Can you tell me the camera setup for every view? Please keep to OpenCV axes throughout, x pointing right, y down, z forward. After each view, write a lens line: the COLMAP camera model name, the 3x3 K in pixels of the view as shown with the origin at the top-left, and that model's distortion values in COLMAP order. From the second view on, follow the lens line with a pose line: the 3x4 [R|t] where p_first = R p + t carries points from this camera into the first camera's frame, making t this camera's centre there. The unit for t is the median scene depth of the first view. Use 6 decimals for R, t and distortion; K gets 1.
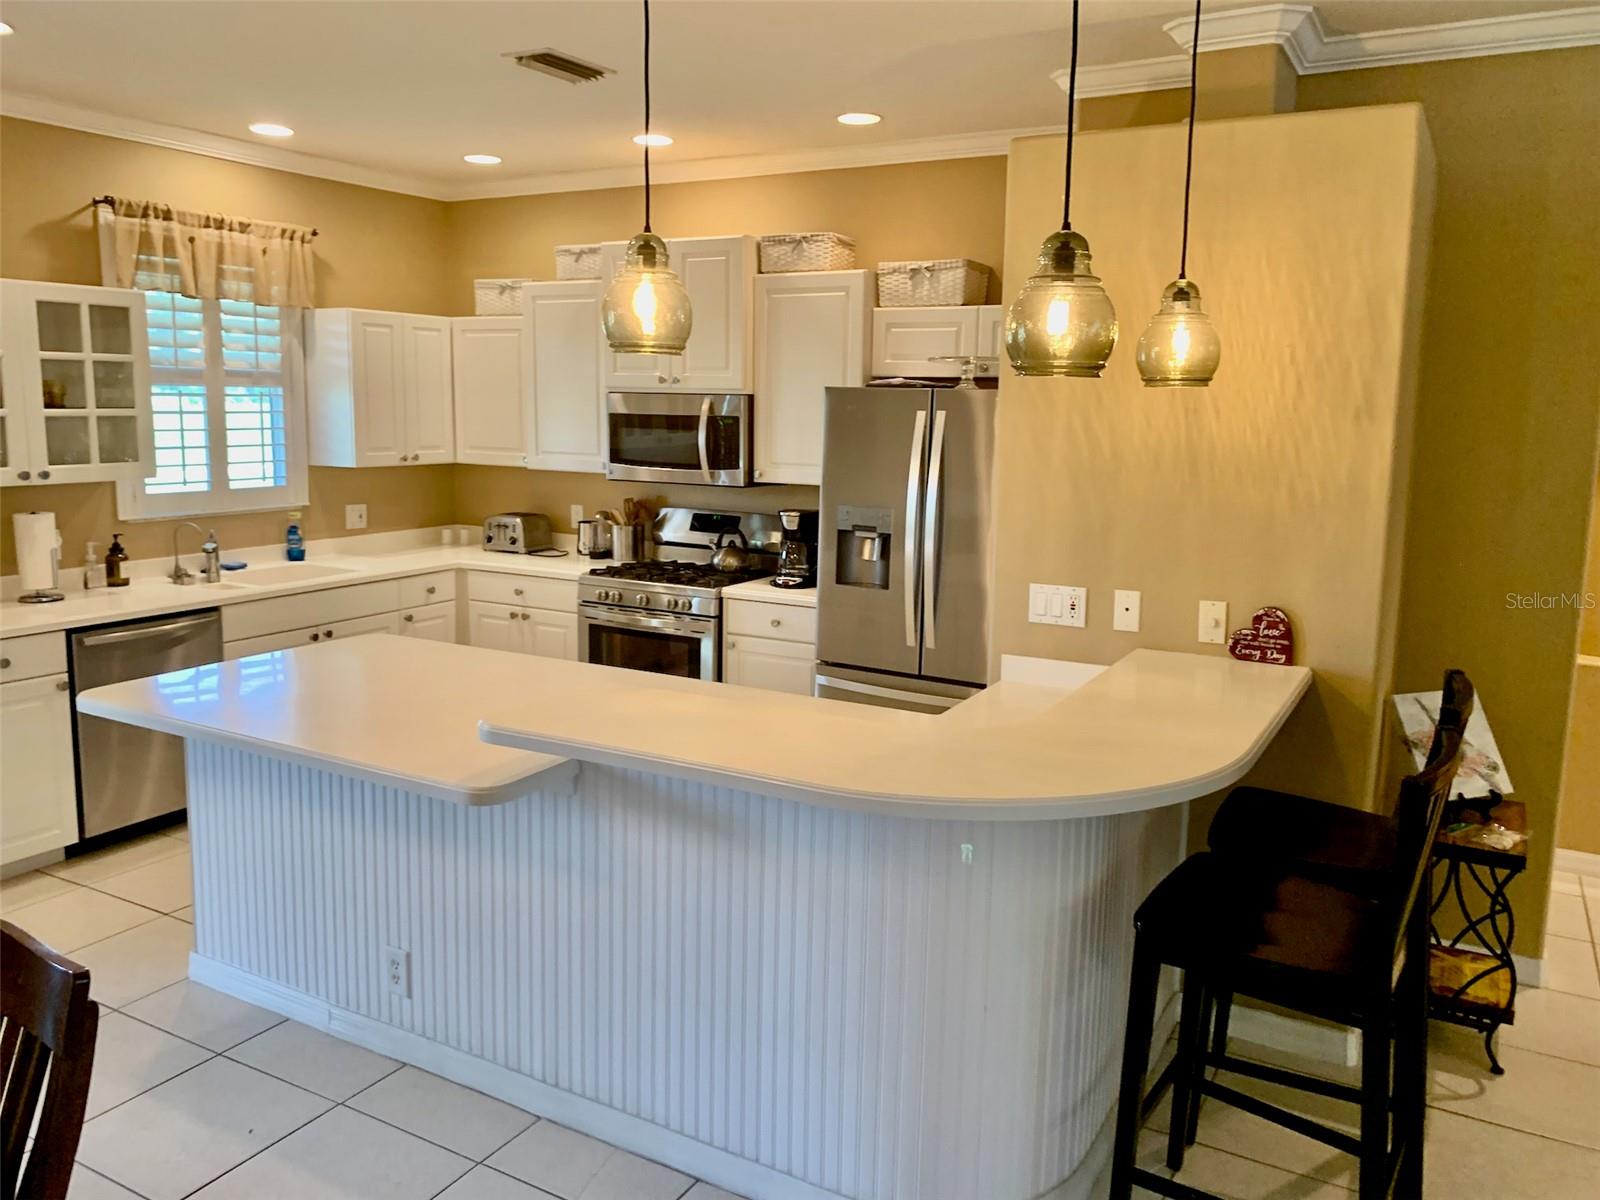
lens RADIAL K [[1233.8, 0, 797.7], [0, 1233.8, 569.0], [0, 0, 1]] dist [0.019928, -0.008742]
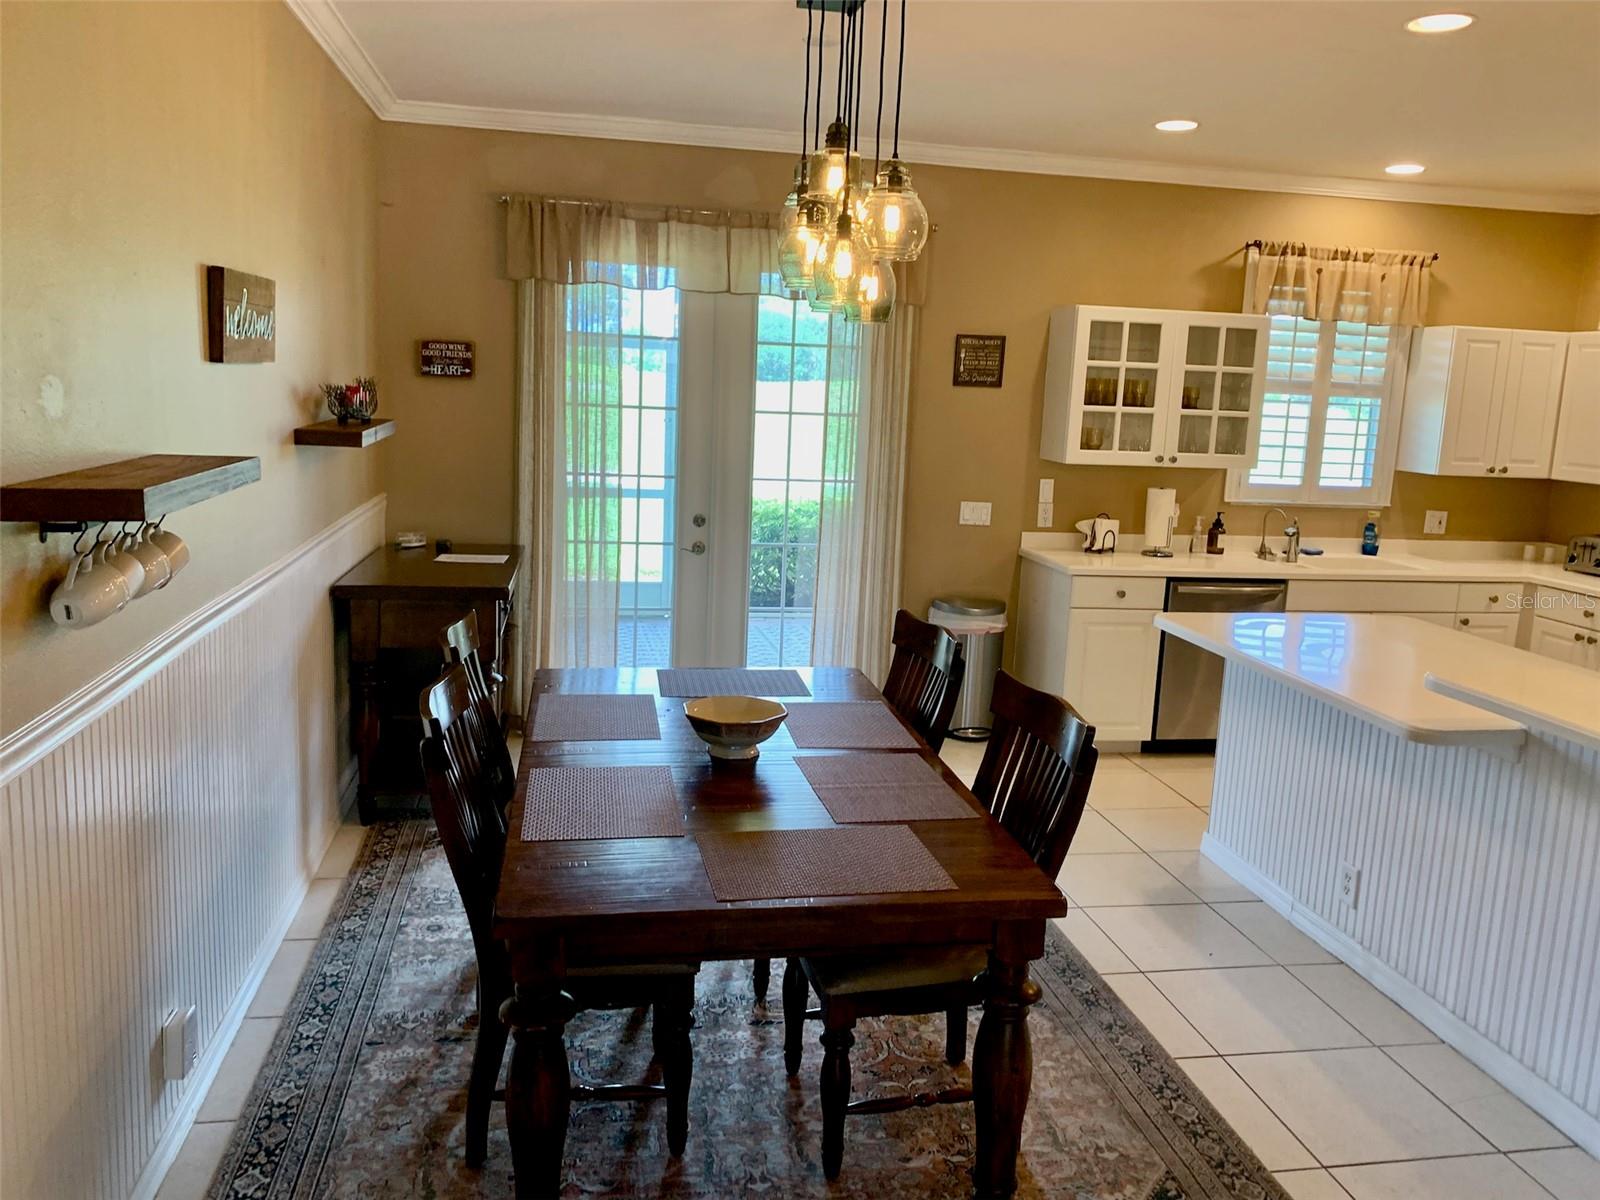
lens RADIAL K [[1219.9, 0, 785.8], [0, 1219.9, 570.0], [0, 0, 1]] dist [0.015157, -0.015924]
pose [[0.633961, 0.132301, -0.761964, 0.108473], [-0.140893, 0.988528, 0.054415, 0.022409], [0.760422, 0.072858, 0.645329, -0.109347]]
